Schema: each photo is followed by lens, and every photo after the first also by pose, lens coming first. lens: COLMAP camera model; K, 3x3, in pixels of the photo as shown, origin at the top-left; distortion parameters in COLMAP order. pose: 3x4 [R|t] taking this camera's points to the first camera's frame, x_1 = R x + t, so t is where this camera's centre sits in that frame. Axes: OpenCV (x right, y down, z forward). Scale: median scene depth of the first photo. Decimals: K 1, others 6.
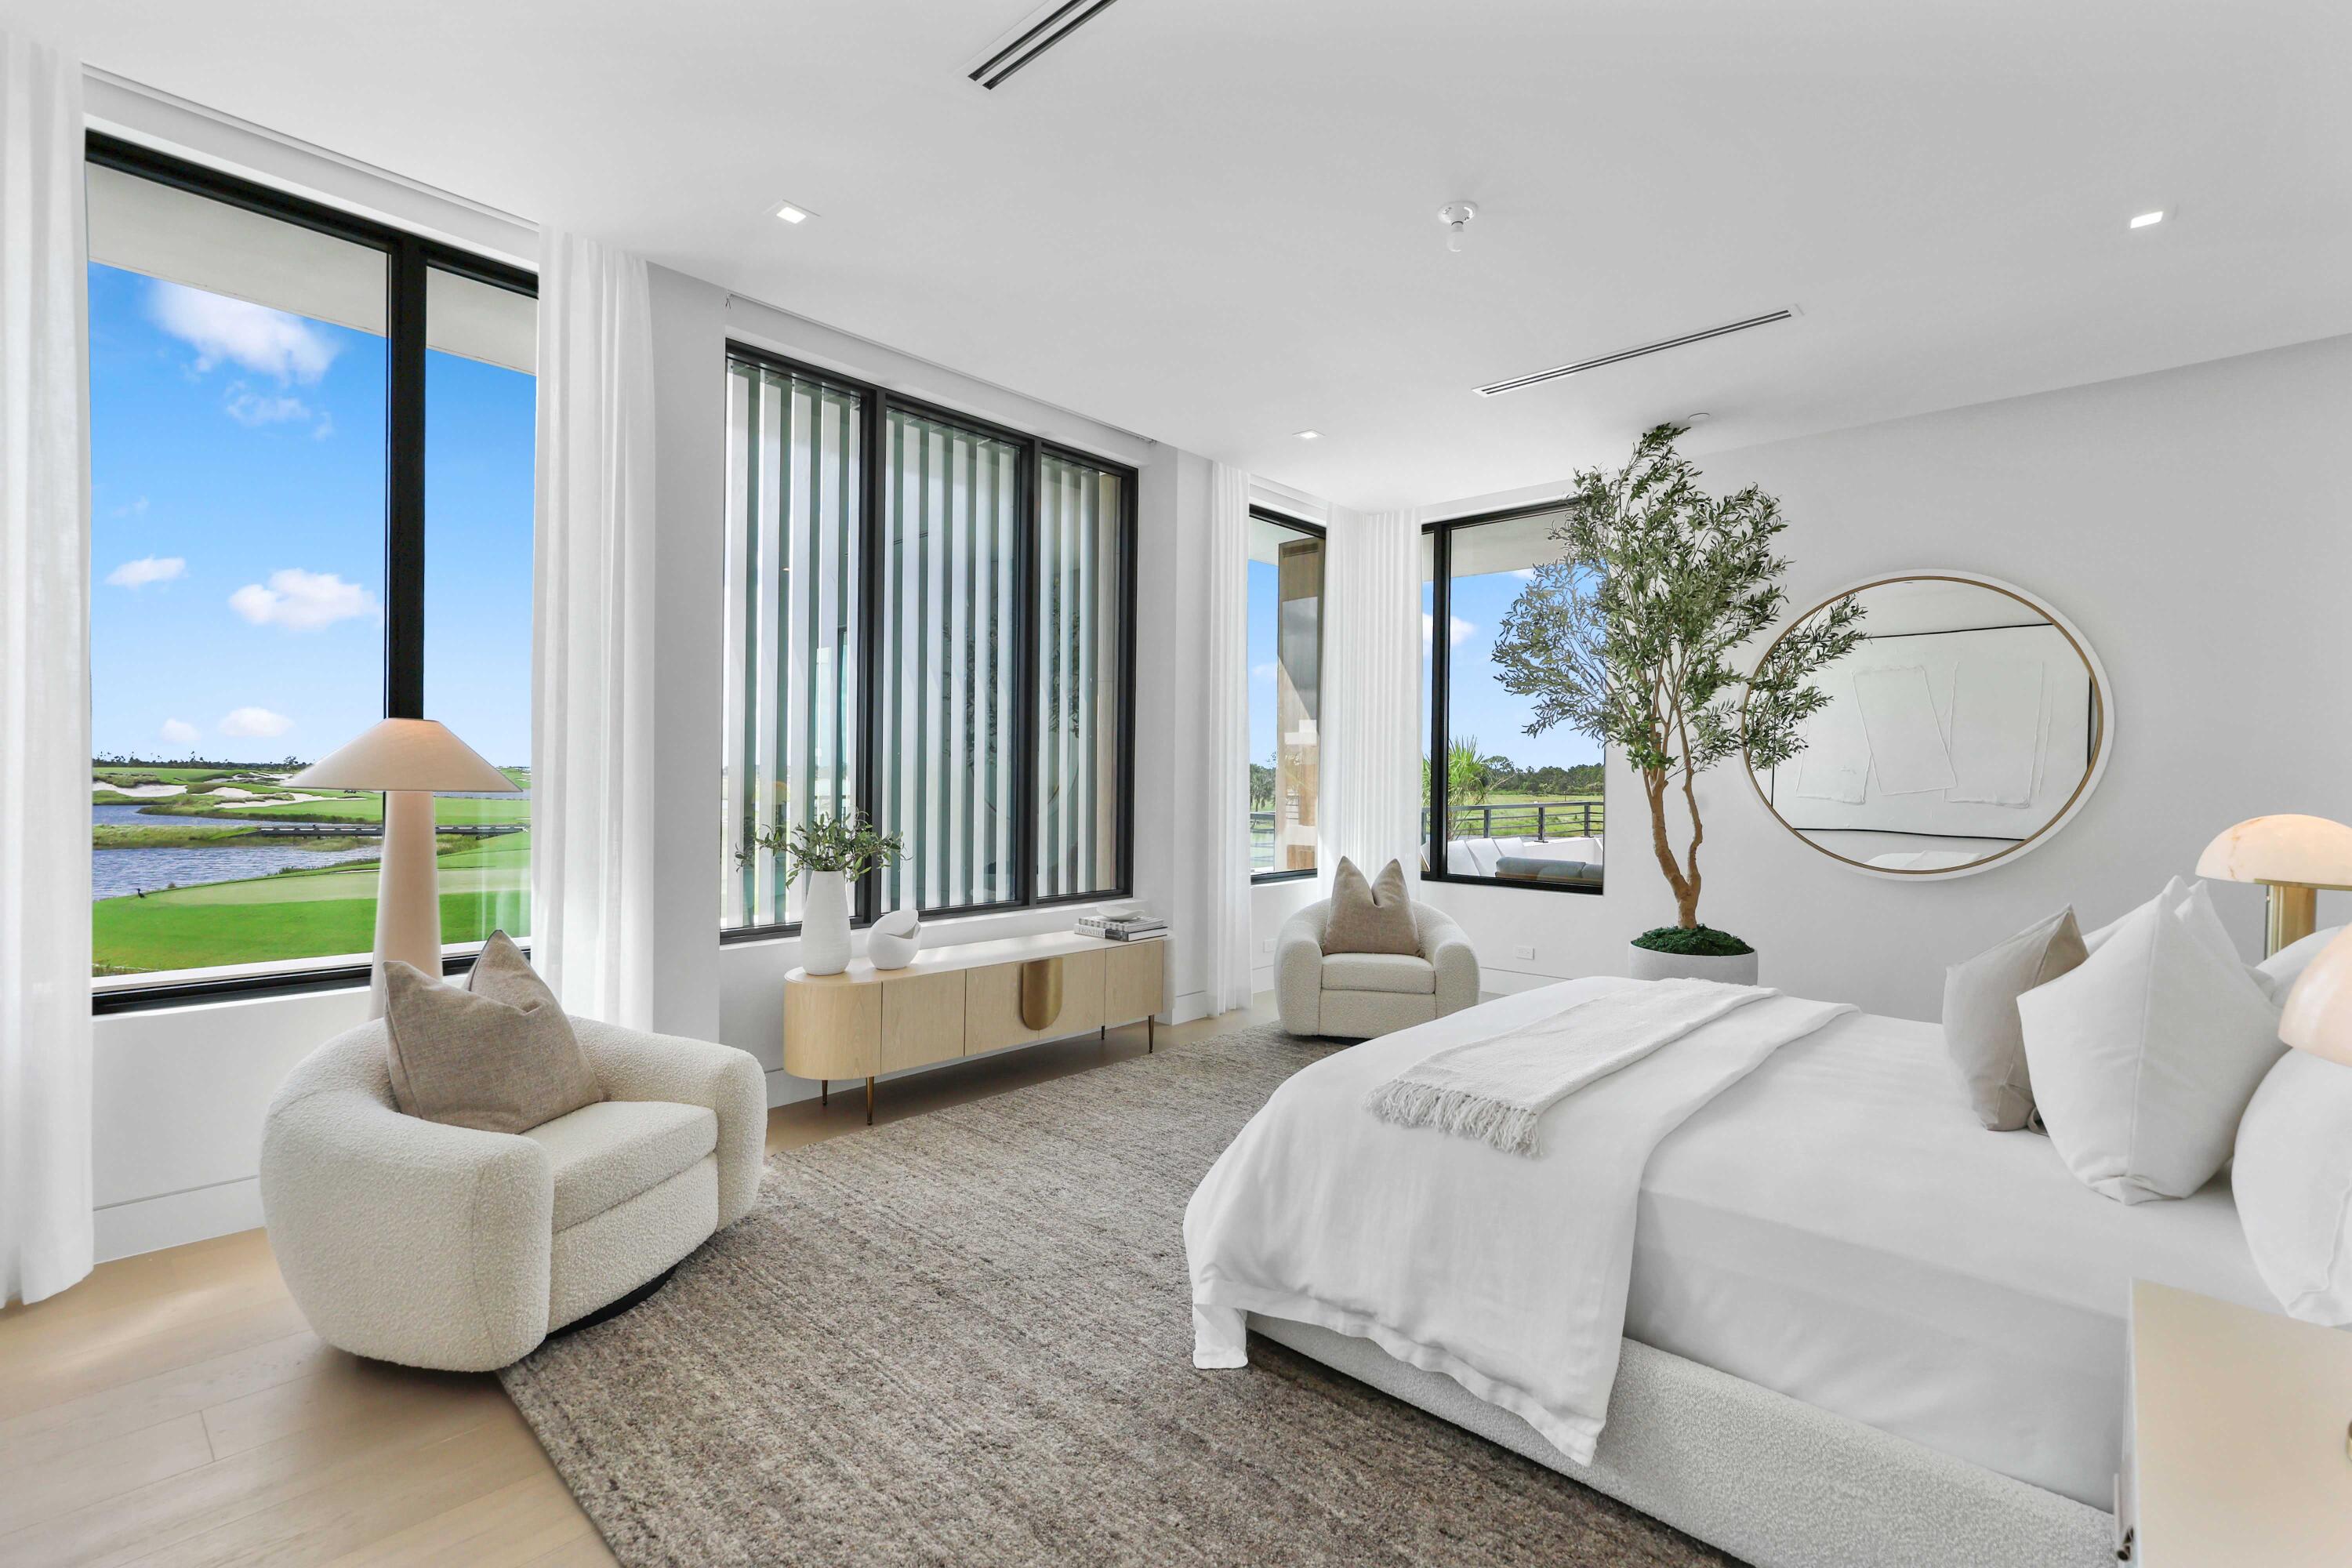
lens RADIAL K [[1049.0, 0, 1176.0], [0, 1049.0, 784.0], [0, 0, 1]] dist [-0.001905, -0.000700]
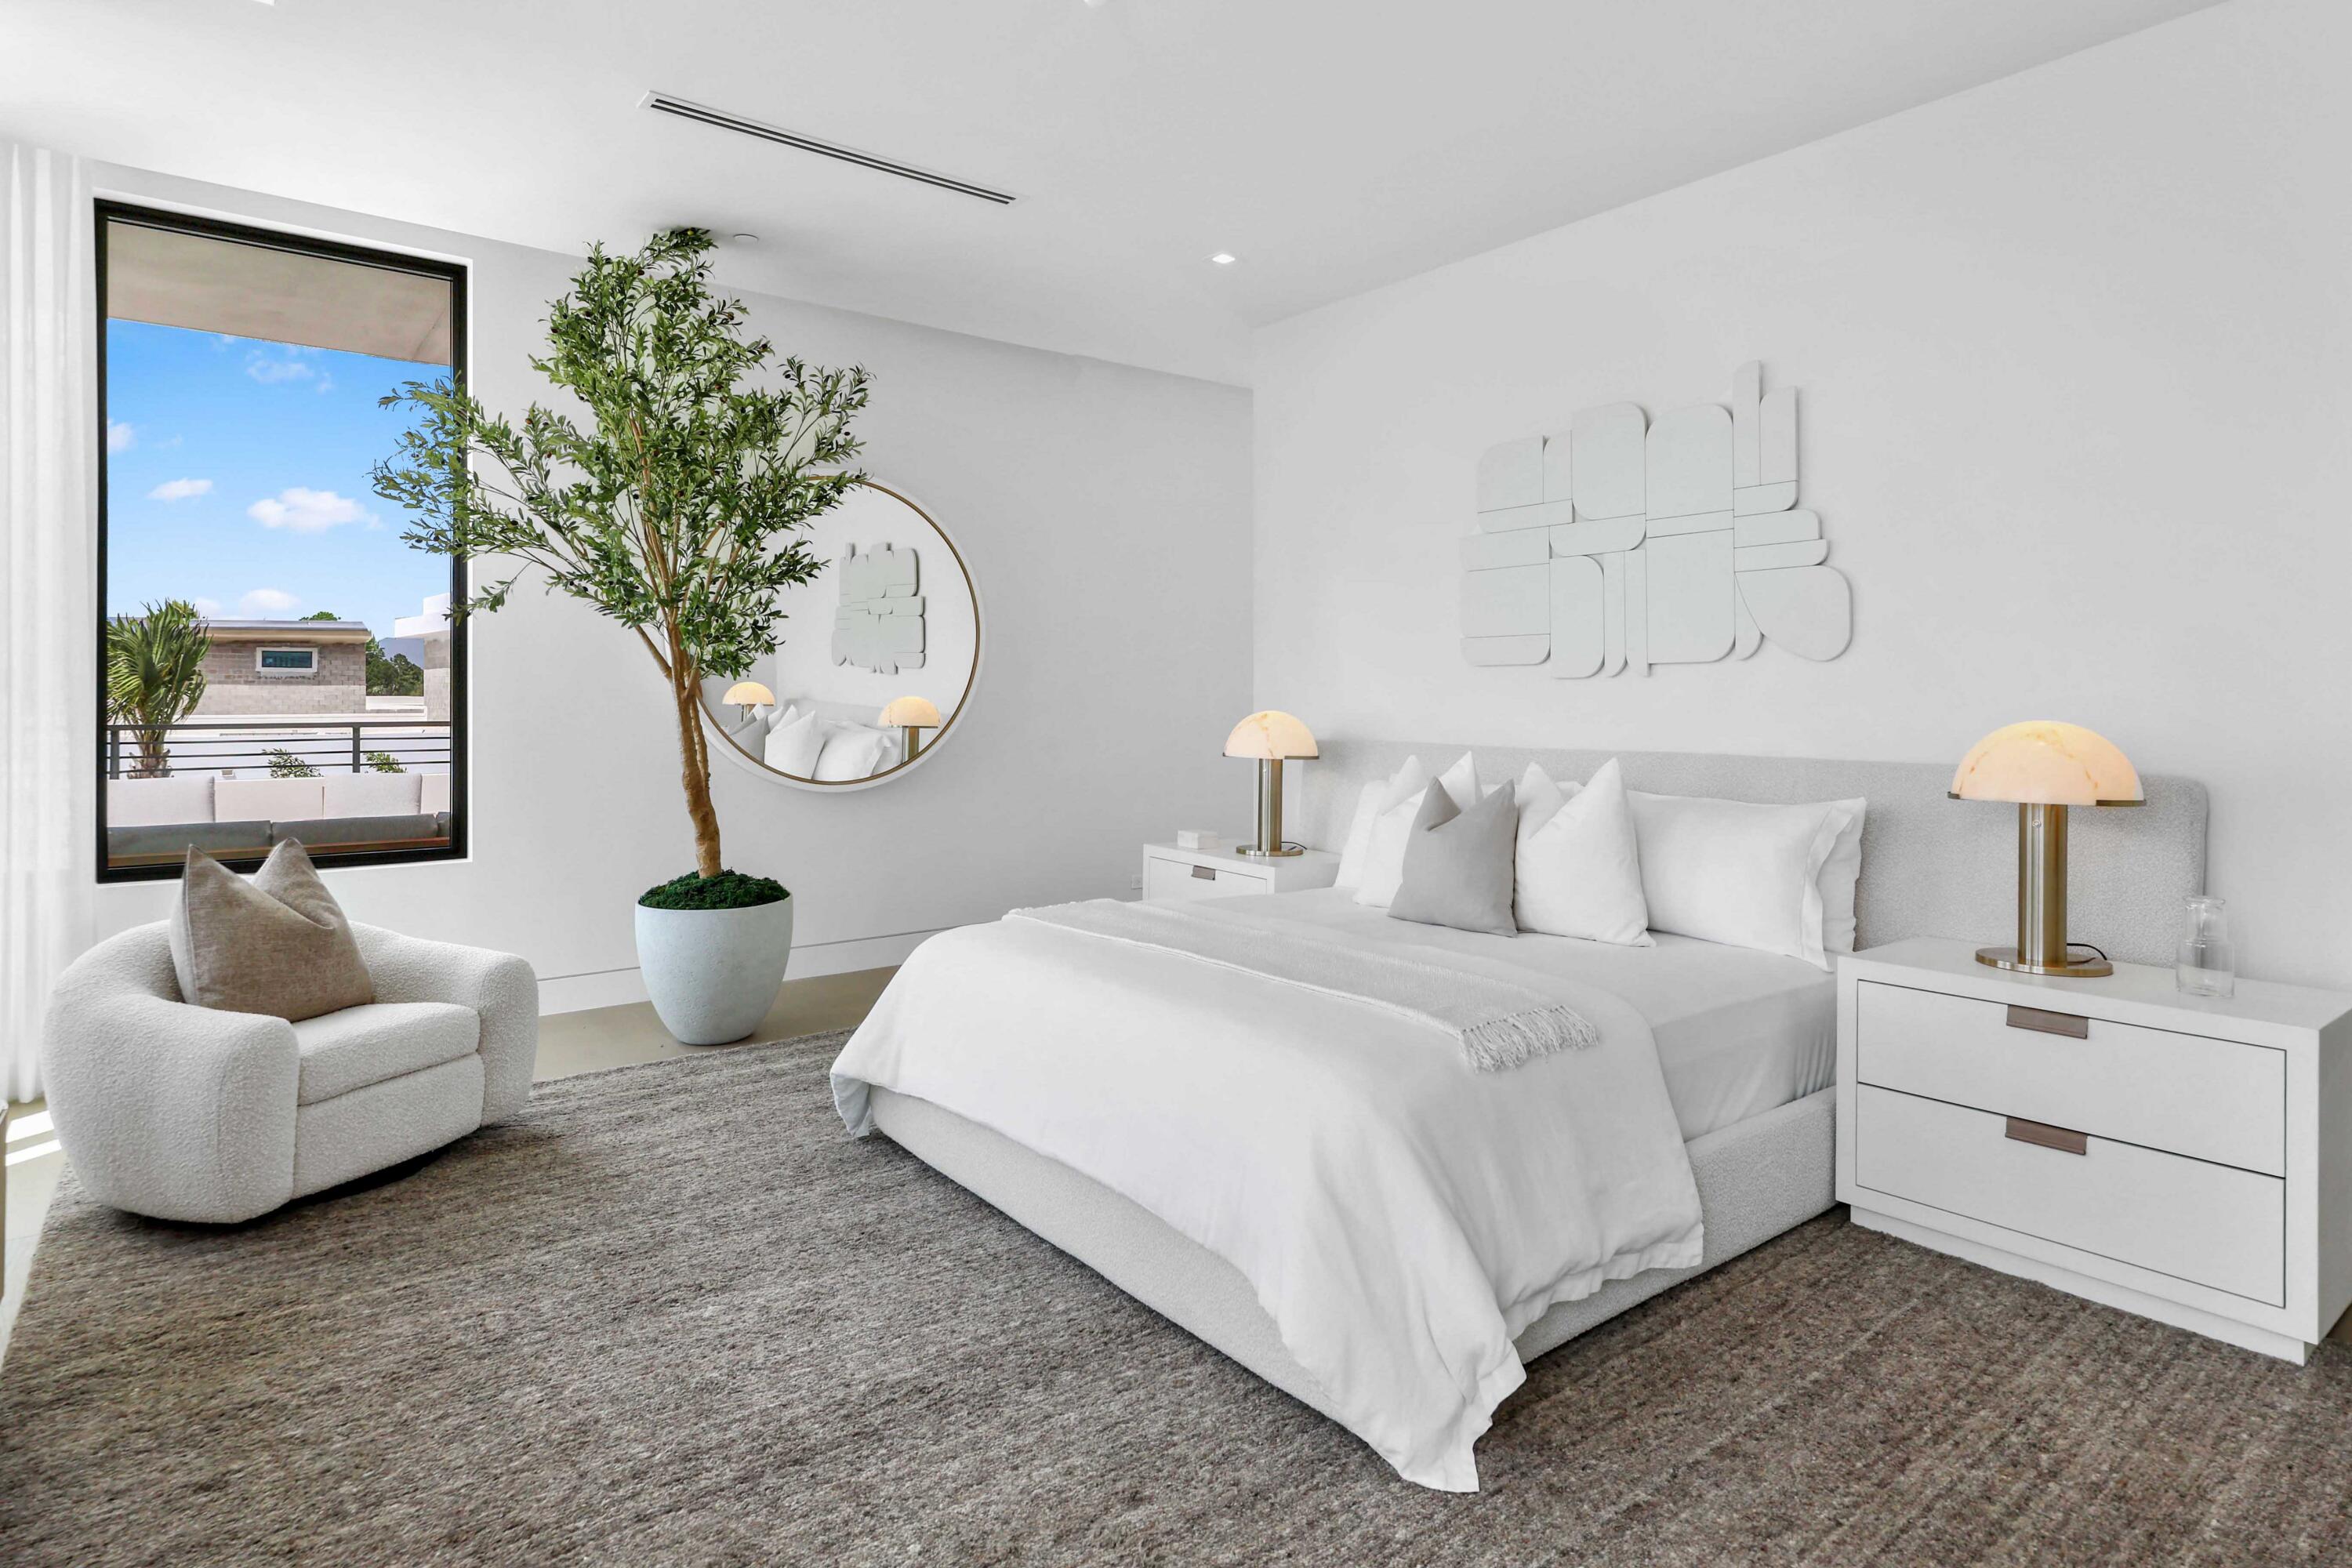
lens RADIAL K [[1293.7, 0, 1180.7], [0, 1293.7, 699.5], [0, 0, 1]] dist [-0.003305, -0.000346]
pose [[0.146455, -0.012953, 0.989133, -0.577572], [0.004228, 0.999913, 0.012469, -0.008181], [-0.989208, 0.002356, 0.146497, 0.686848]]
